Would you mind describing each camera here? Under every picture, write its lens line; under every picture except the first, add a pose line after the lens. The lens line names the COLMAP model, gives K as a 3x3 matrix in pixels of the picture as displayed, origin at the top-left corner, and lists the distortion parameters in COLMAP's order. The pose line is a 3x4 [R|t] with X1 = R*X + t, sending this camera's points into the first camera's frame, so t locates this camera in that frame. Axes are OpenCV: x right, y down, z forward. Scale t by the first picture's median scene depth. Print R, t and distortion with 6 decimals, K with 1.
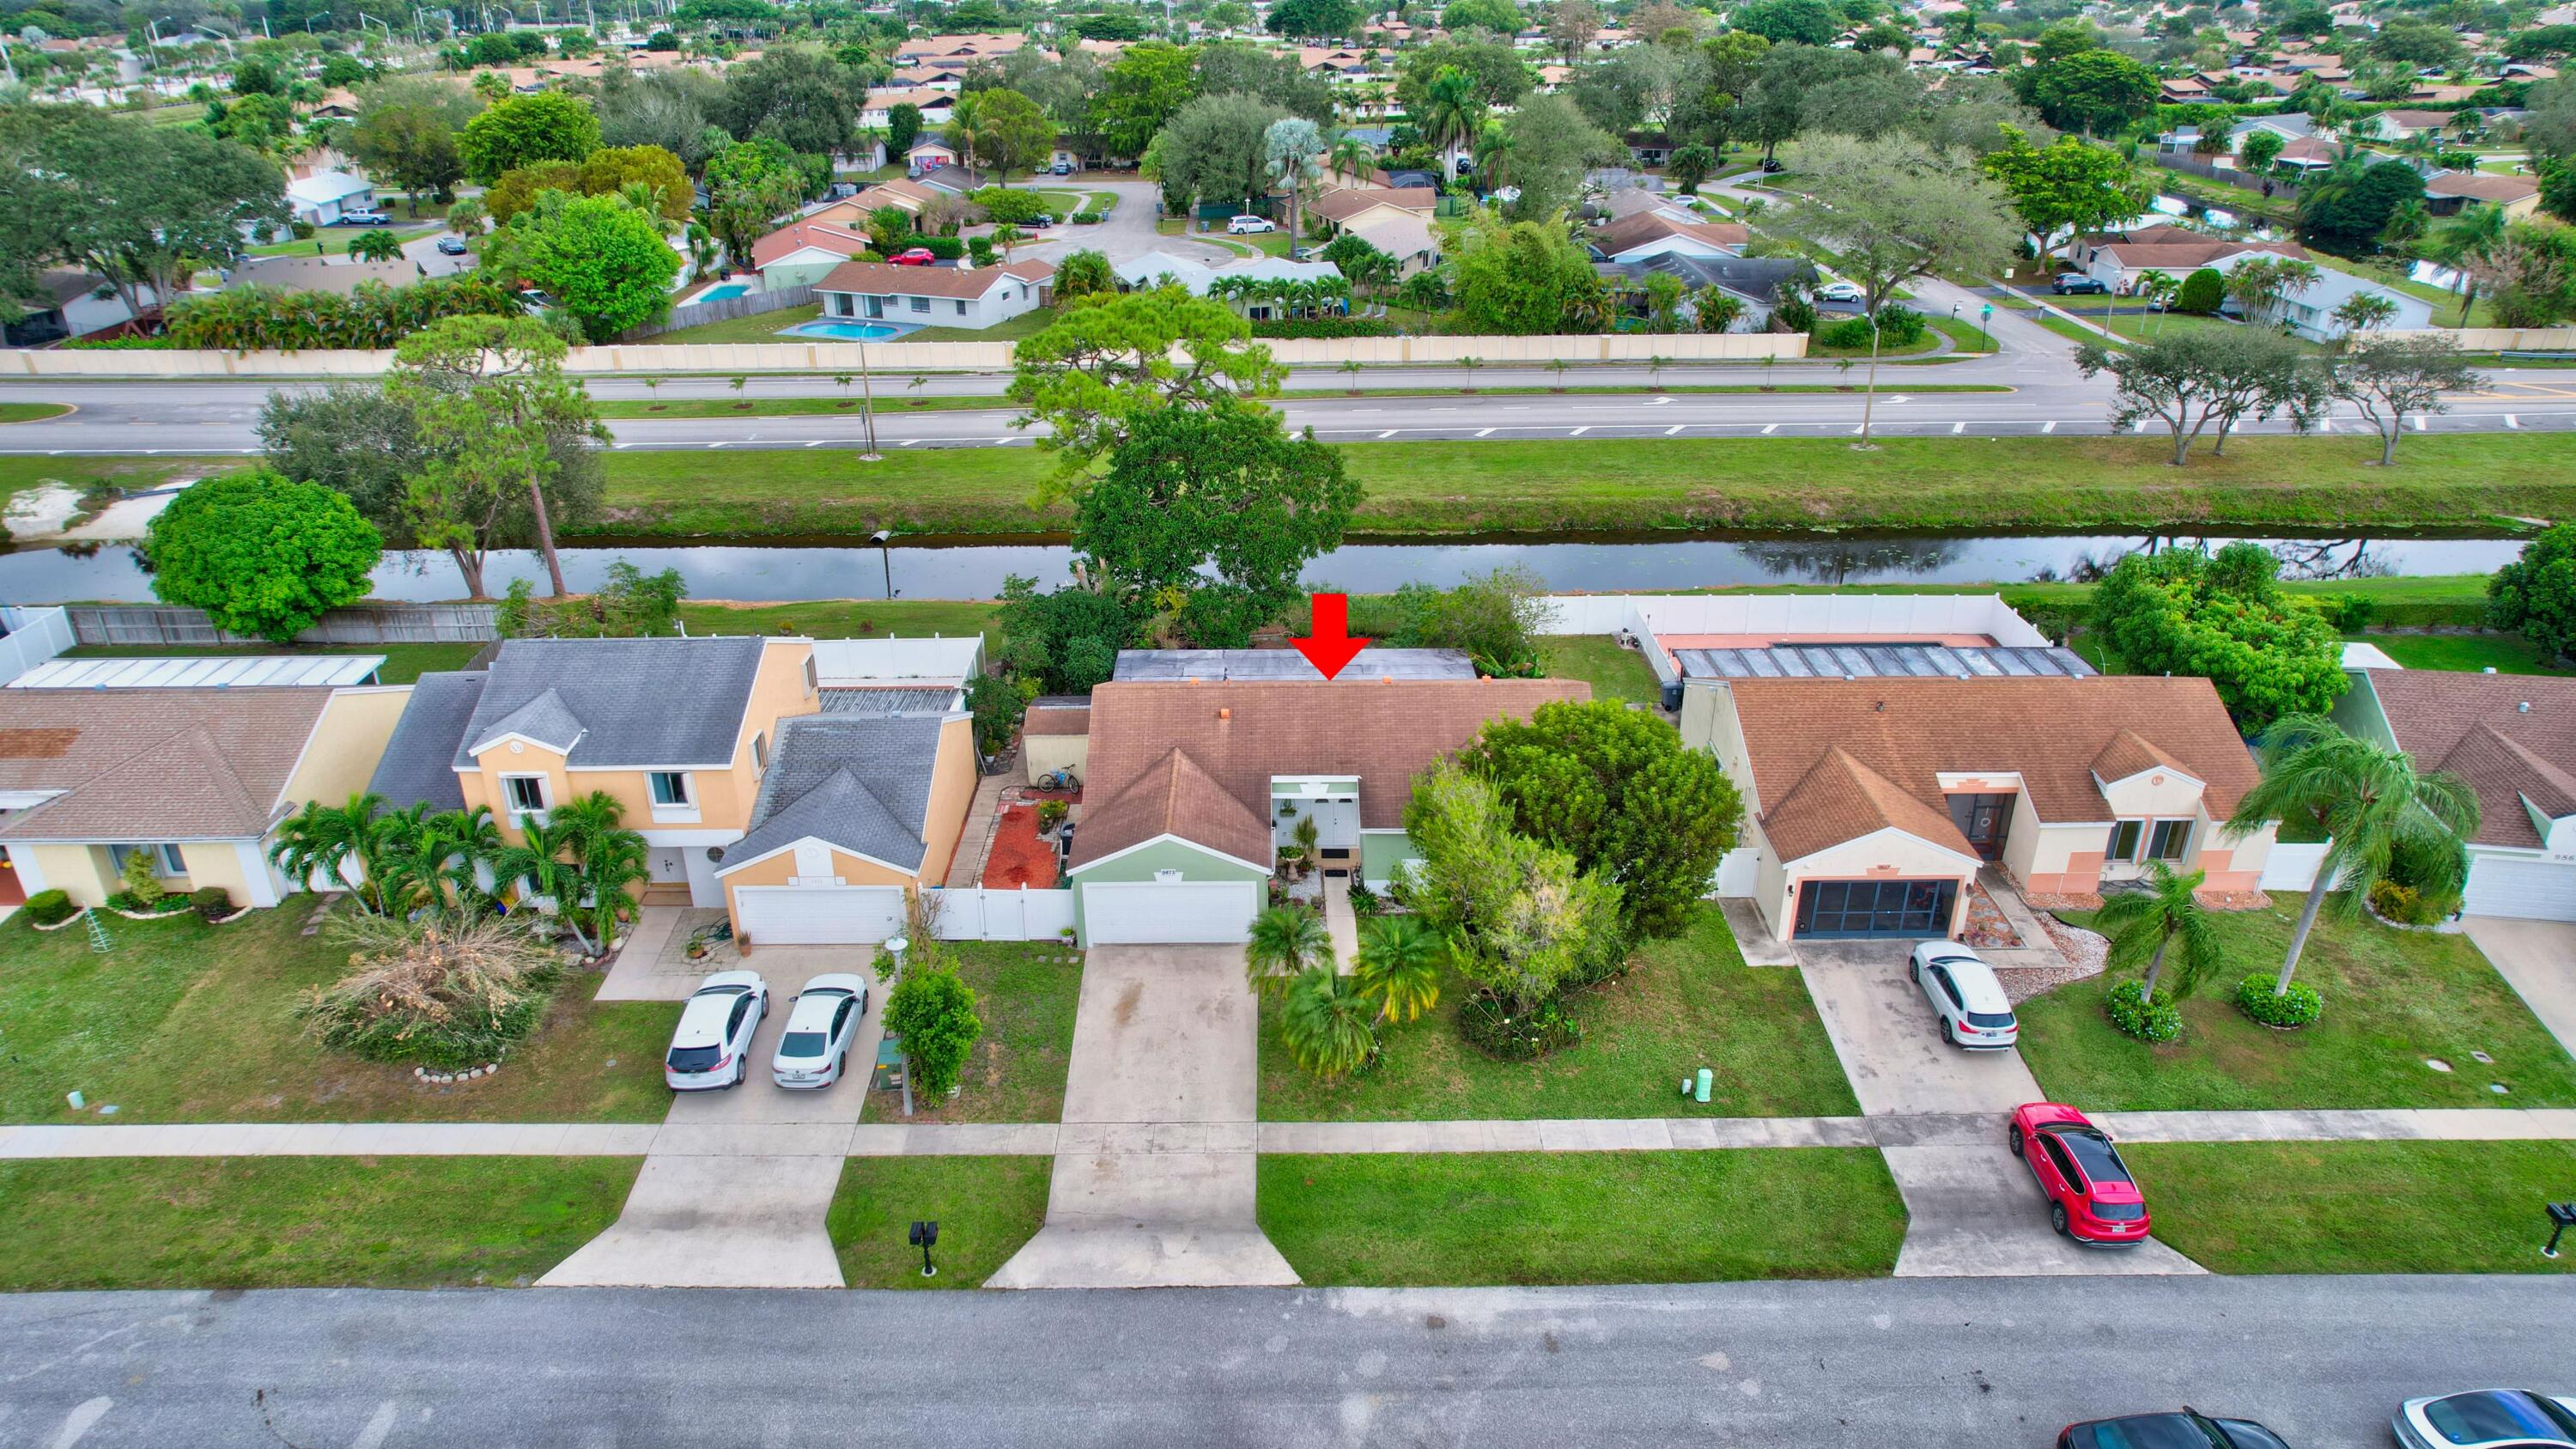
lens RADIAL K [[1651.1, 0, 1288.0], [0, 1651.1, 724.5], [0, 0, 1]] dist [-0.090758, 0.081093]
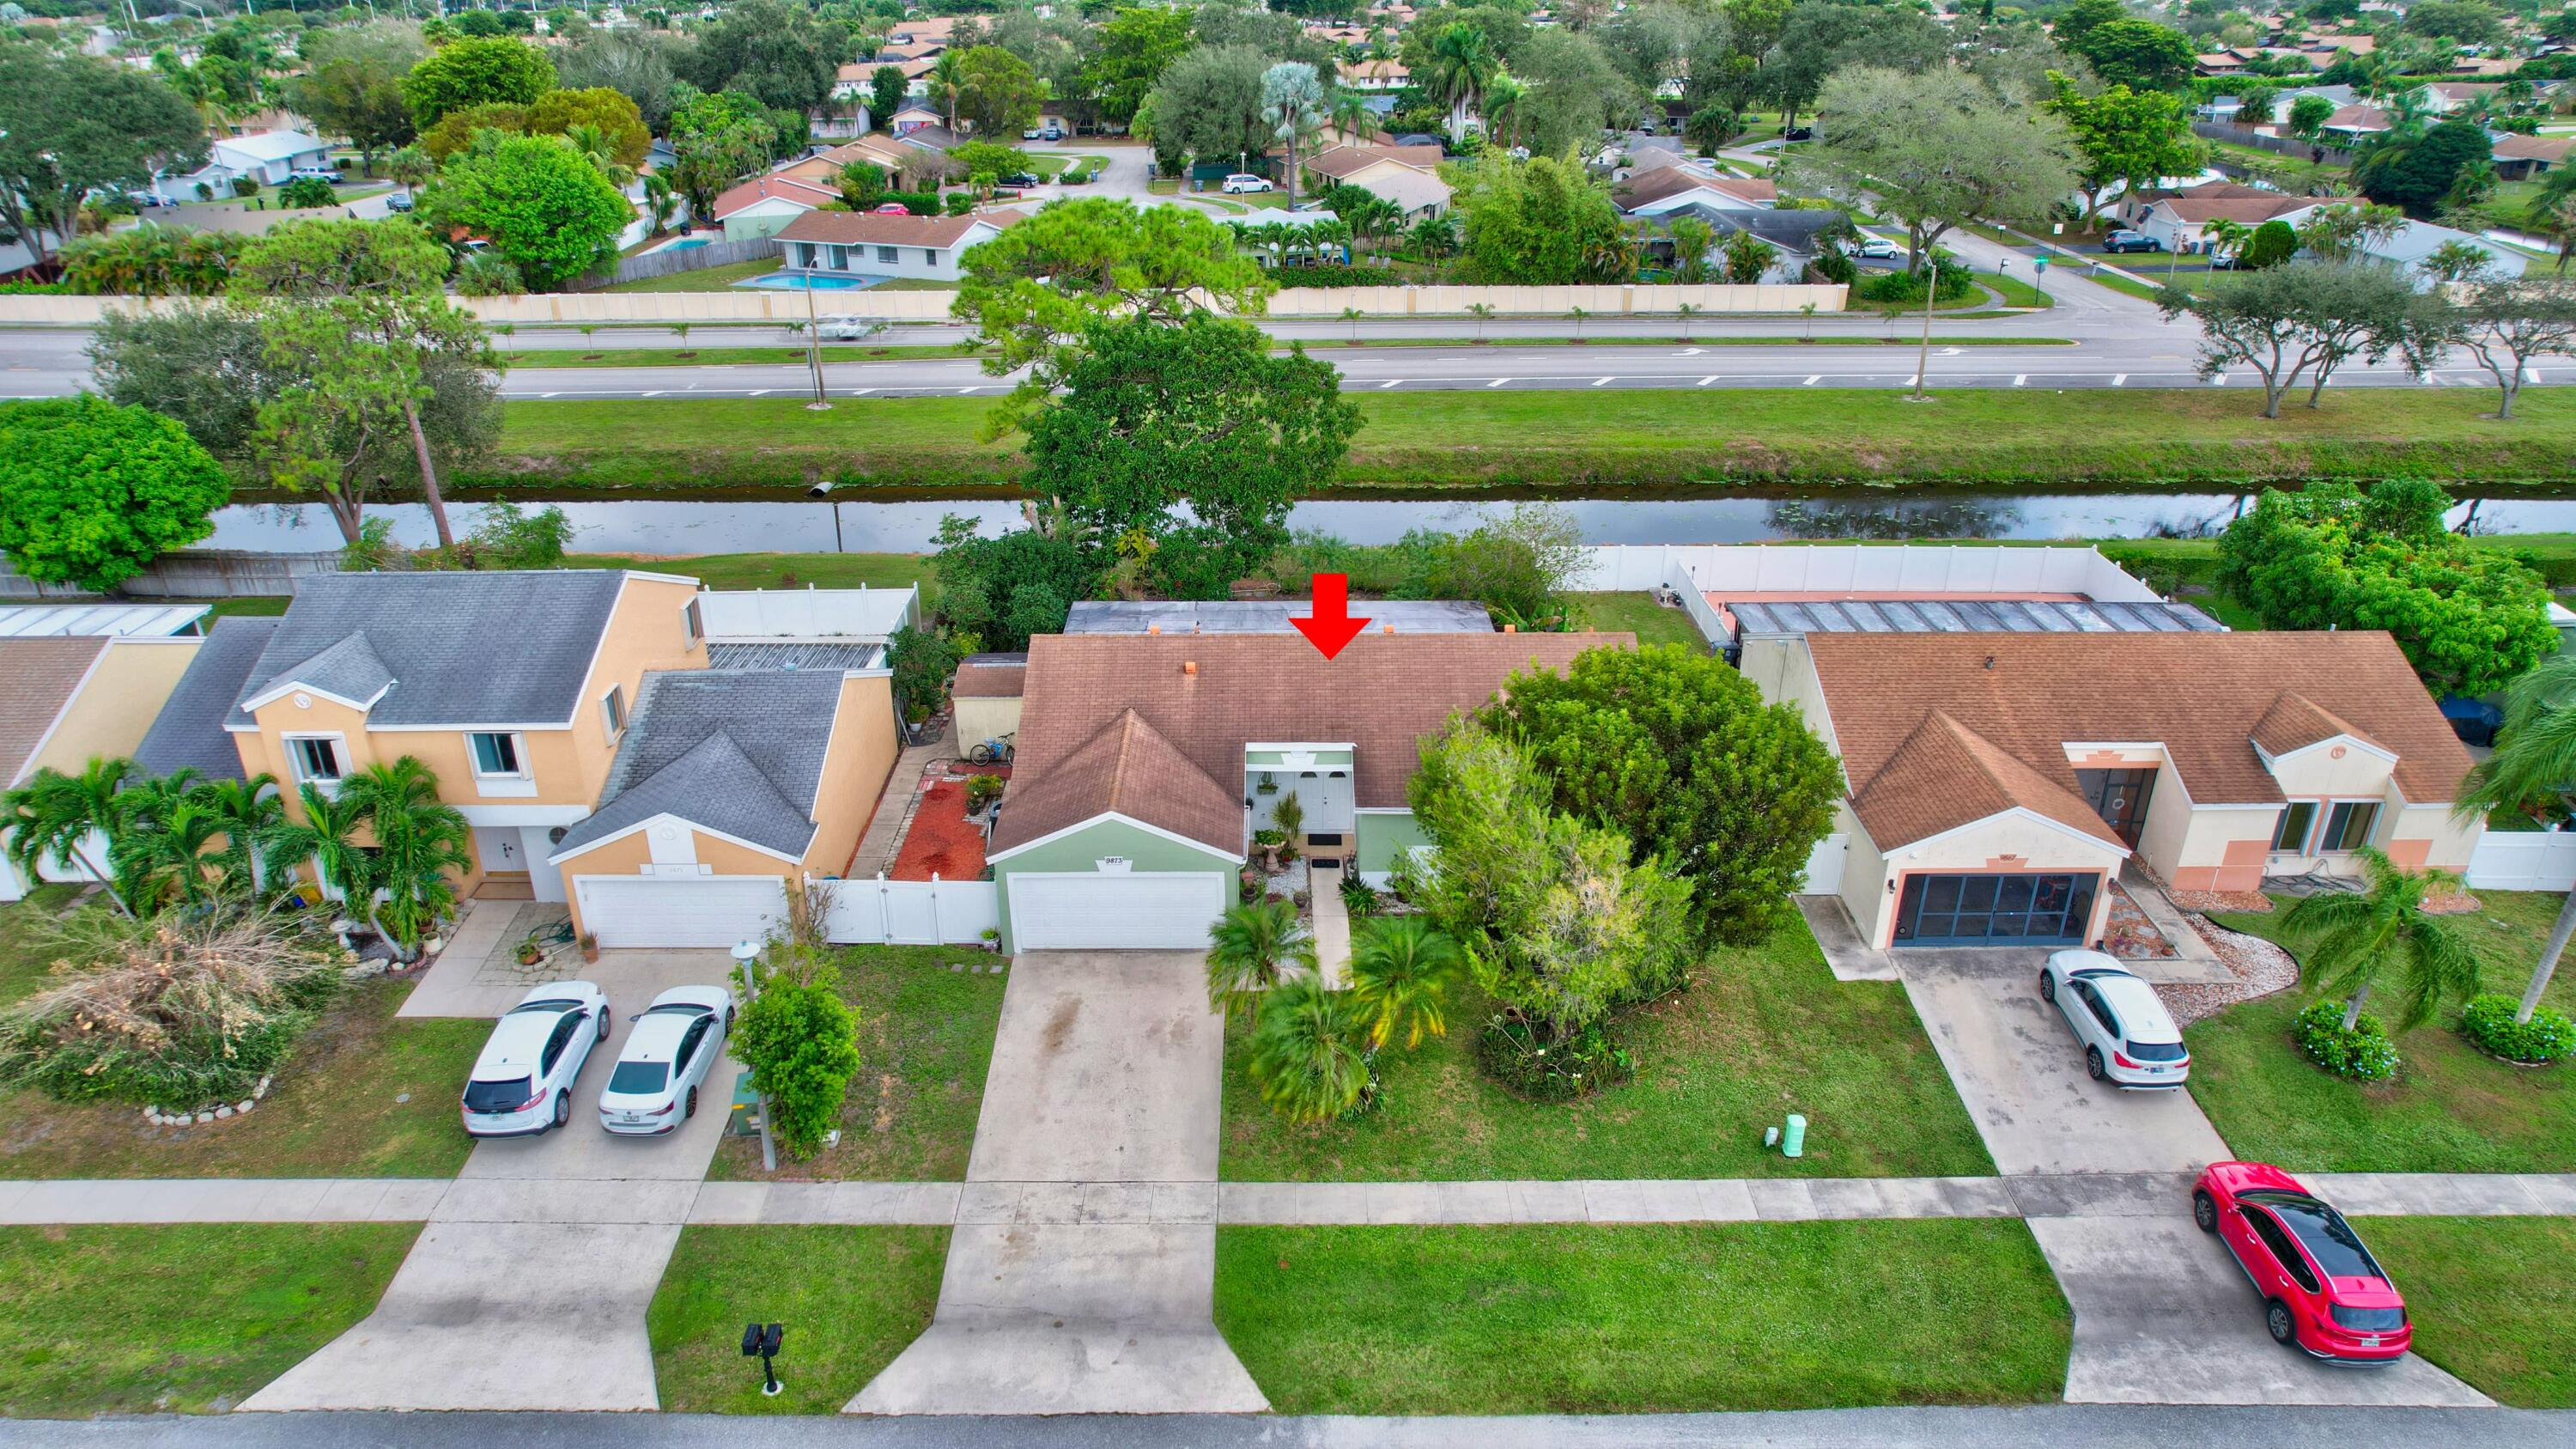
lens RADIAL K [[1651.1, 0, 1288.0], [0, 1651.1, 724.5], [0, 0, 1]] dist [-0.090758, 0.081093]
pose [[0.999992, 0.003761, -0.001569, 0.012106], [-0.003760, 0.999993, 0.000462, 0.021950], [0.001571, -0.000456, 0.999999, 0.190922]]
